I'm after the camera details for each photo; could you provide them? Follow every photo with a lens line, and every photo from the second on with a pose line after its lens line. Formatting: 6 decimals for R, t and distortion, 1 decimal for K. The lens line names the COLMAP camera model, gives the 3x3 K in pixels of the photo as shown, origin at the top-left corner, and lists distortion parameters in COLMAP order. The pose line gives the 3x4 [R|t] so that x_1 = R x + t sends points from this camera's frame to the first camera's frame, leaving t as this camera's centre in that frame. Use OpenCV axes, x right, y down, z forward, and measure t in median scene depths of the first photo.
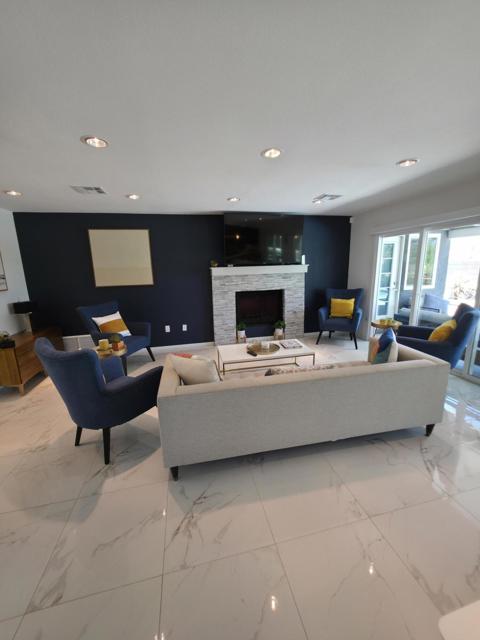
lens RADIAL K [[256.9, 0, 241.6], [0, 256.9, 318.6], [0, 0, 1]] dist [0.002691, 0.000128]
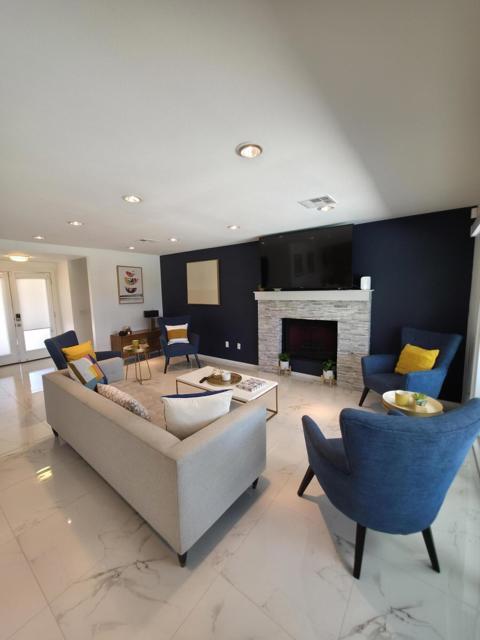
lens RADIAL K [[256.9, 0, 241.8], [0, 256.9, 319.7], [0, 0, 1]] dist [0.002691, 0.000128]
pose [[0.645457, 0.104512, -0.756613, 0.584918], [-0.152376, 0.988301, 0.006524, -0.082623], [0.748443, 0.111079, 0.653831, 0.293720]]
